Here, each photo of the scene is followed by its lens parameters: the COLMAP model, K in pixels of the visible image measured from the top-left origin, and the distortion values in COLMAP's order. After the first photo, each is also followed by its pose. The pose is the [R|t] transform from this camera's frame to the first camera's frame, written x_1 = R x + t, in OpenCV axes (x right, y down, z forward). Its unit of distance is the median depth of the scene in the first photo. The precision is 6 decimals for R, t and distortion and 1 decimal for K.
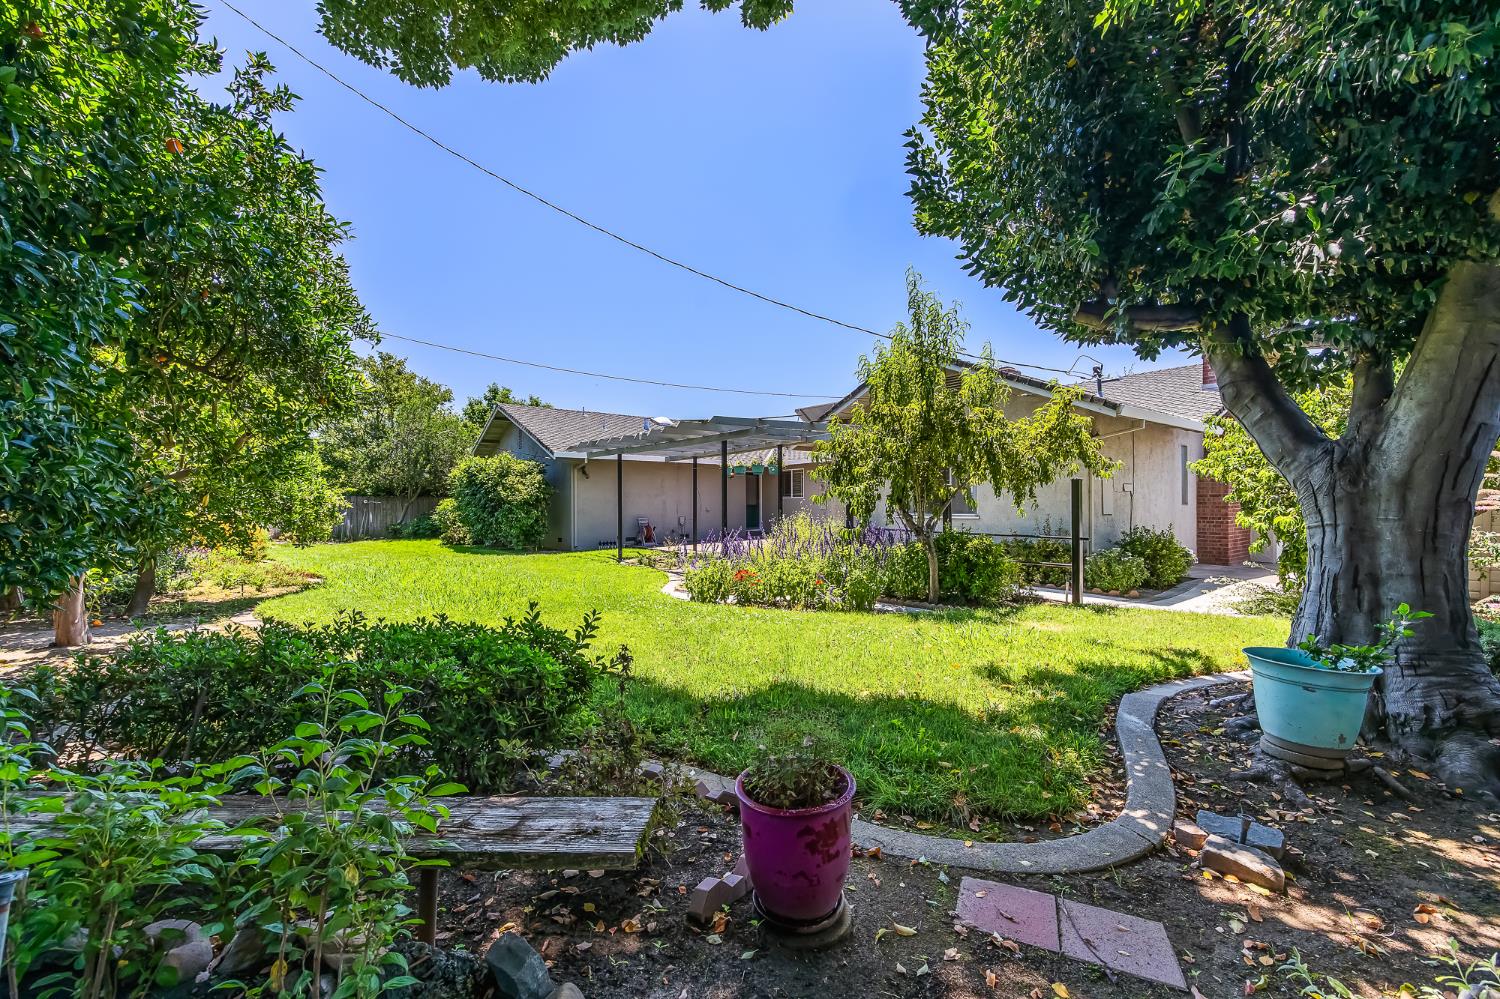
lens RADIAL K [[605.8, 0, 738.0], [0, 605.8, 496.7], [0, 0, 1]] dist [-0.003059, -0.000087]
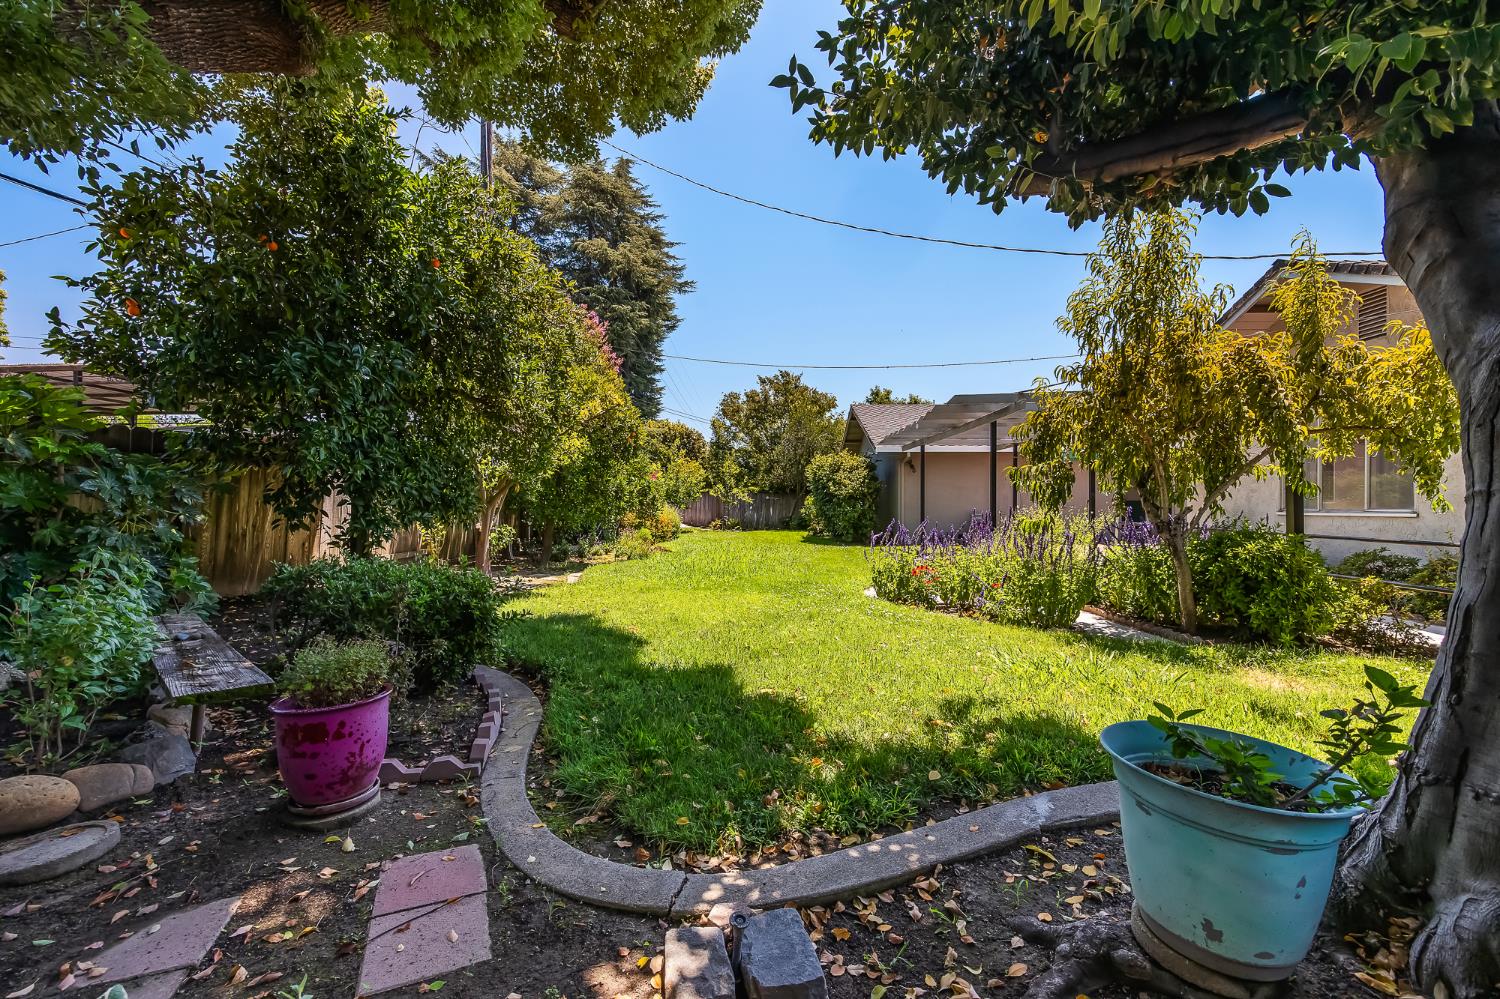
lens RADIAL K [[605.8, 0, 739.5], [0, 605.8, 505.1], [0, 0, 1]] dist [-0.003059, -0.000087]
pose [[0.775739, 0.006174, -0.631024, 0.157792], [0.002974, 0.999905, 0.013438, 0.008979], [0.631047, -0.012301, 0.775647, 0.062106]]
